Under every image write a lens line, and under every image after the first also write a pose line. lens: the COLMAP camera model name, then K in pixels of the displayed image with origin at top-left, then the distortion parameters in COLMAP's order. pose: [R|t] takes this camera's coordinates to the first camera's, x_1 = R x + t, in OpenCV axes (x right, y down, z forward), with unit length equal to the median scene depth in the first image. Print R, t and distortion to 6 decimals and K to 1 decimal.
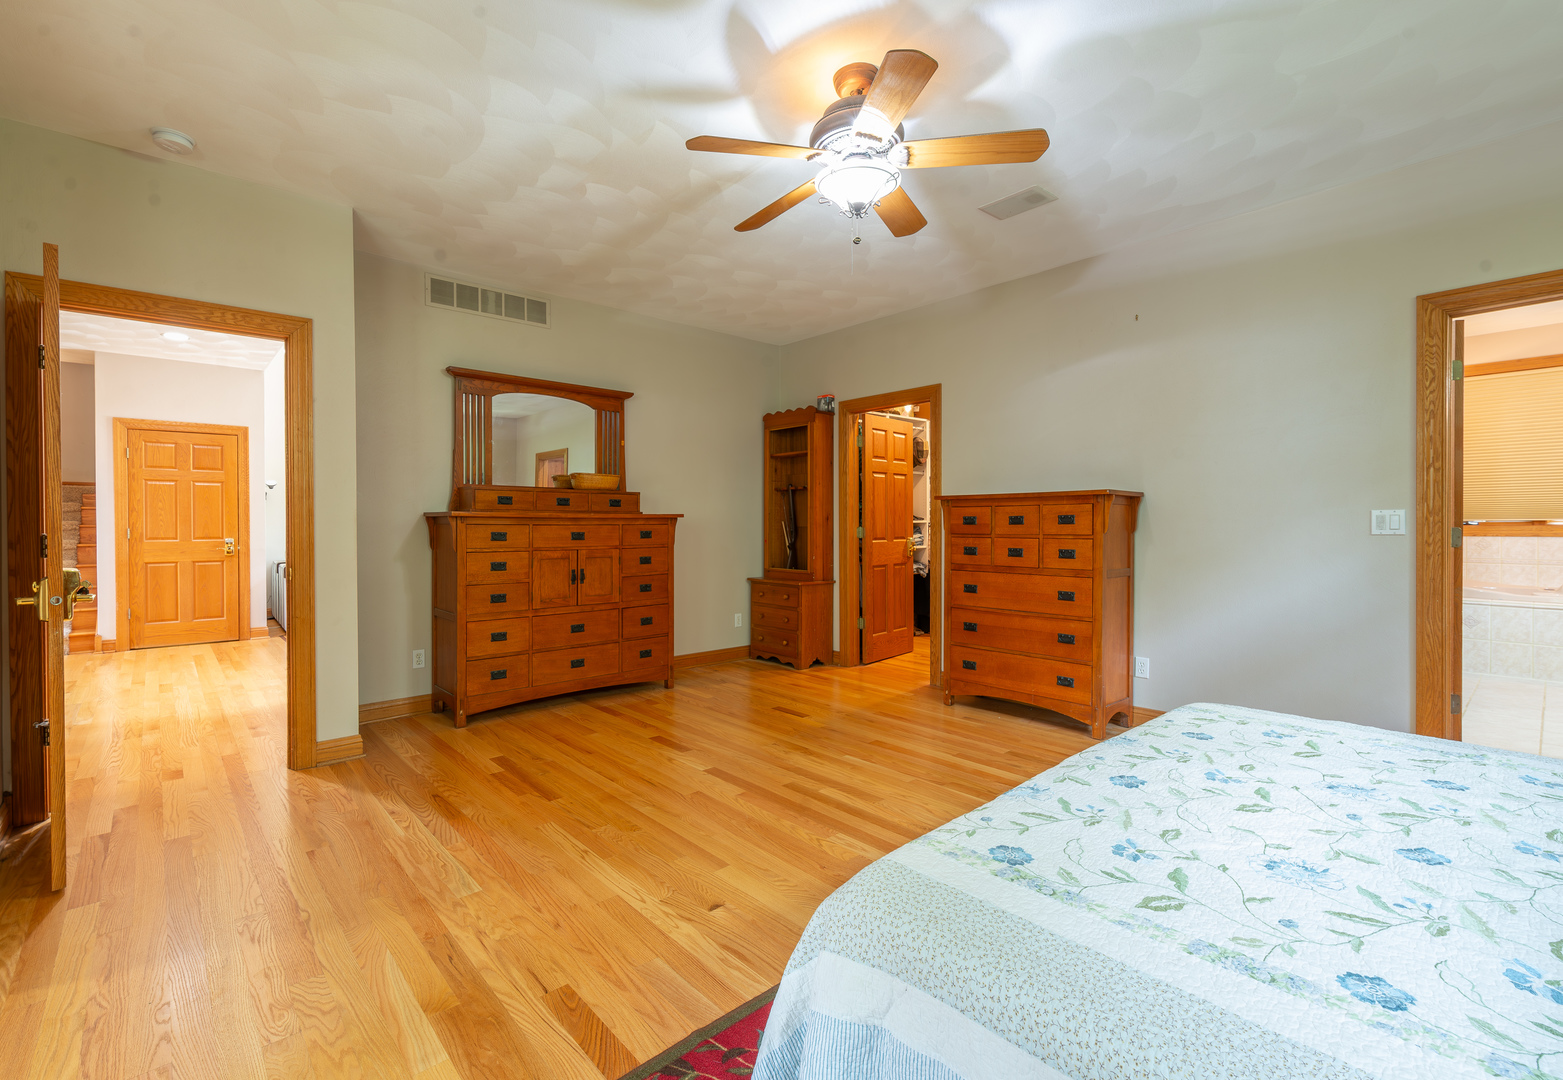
lens RADIAL K [[713.2, 0, 776.9], [0, 713.2, 533.2], [0, 0, 1]] dist [-0.000337, -0.000053]
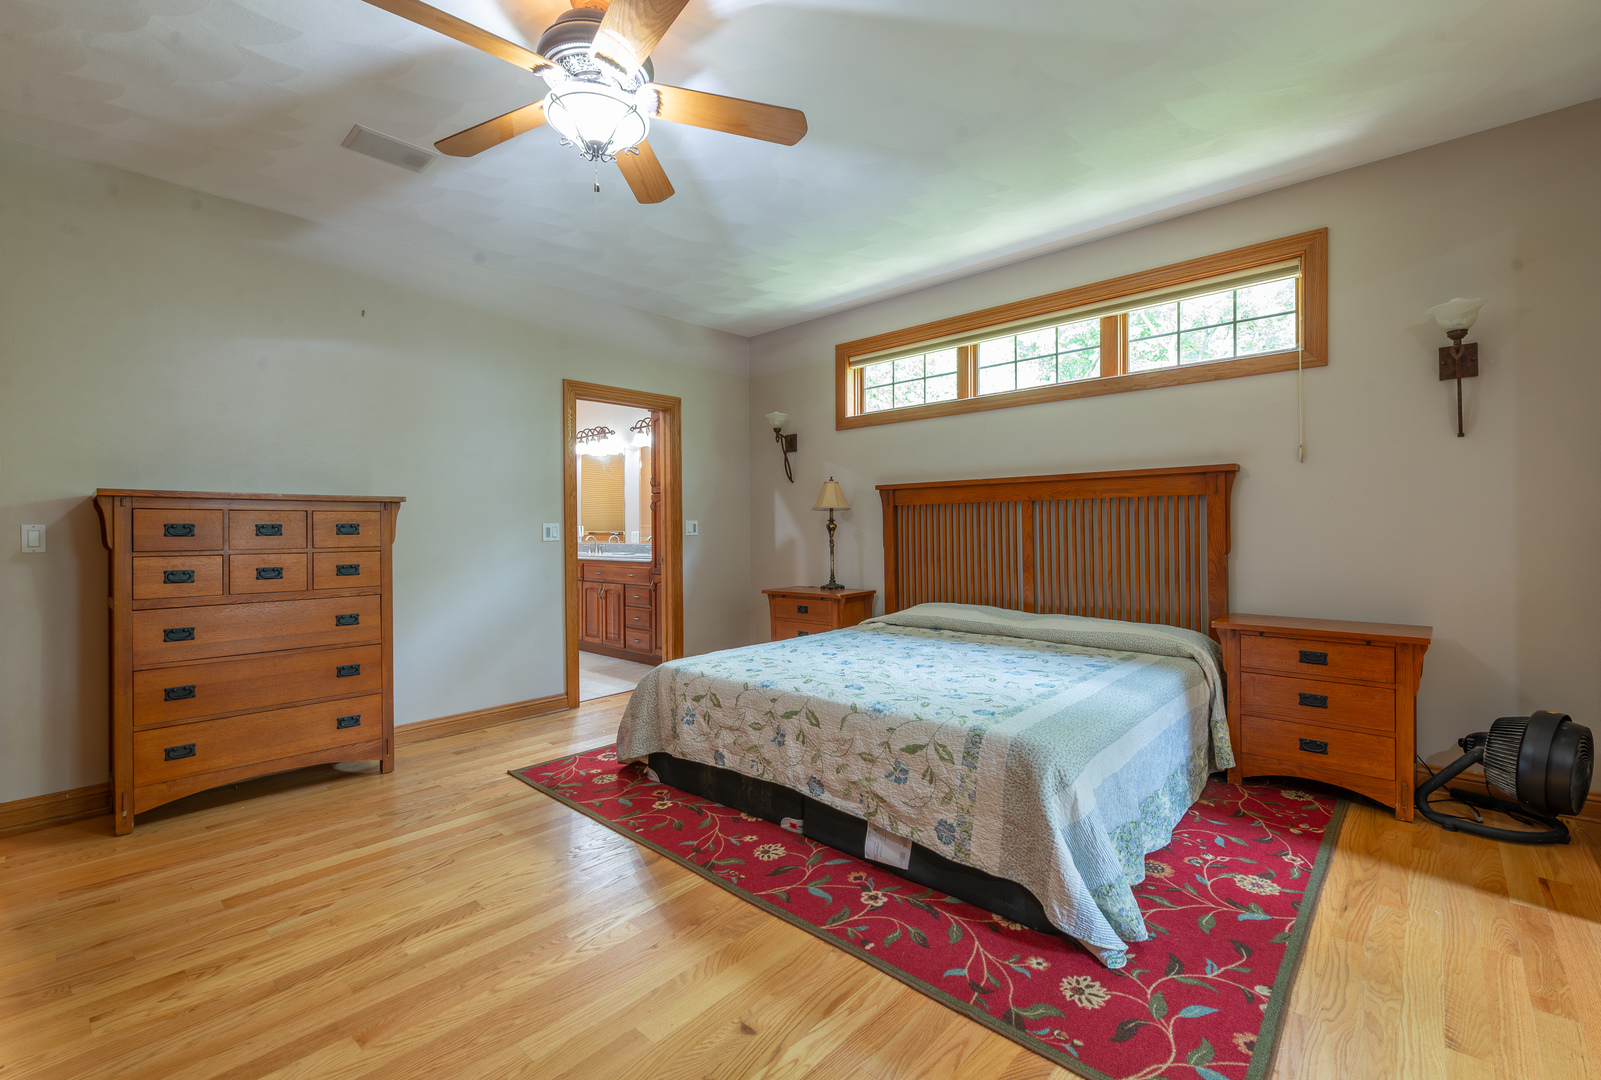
lens RADIAL K [[677.1, 0, 794.9], [0, 677.1, 532.2], [0, 0, 1]] dist [0.002753, 0.000174]
pose [[-0.094744, 0.003427, 0.995496, -0.444110], [0.023152, 0.999731, -0.001238, -0.002074], [-0.995232, 0.022930, -0.094798, 0.549033]]
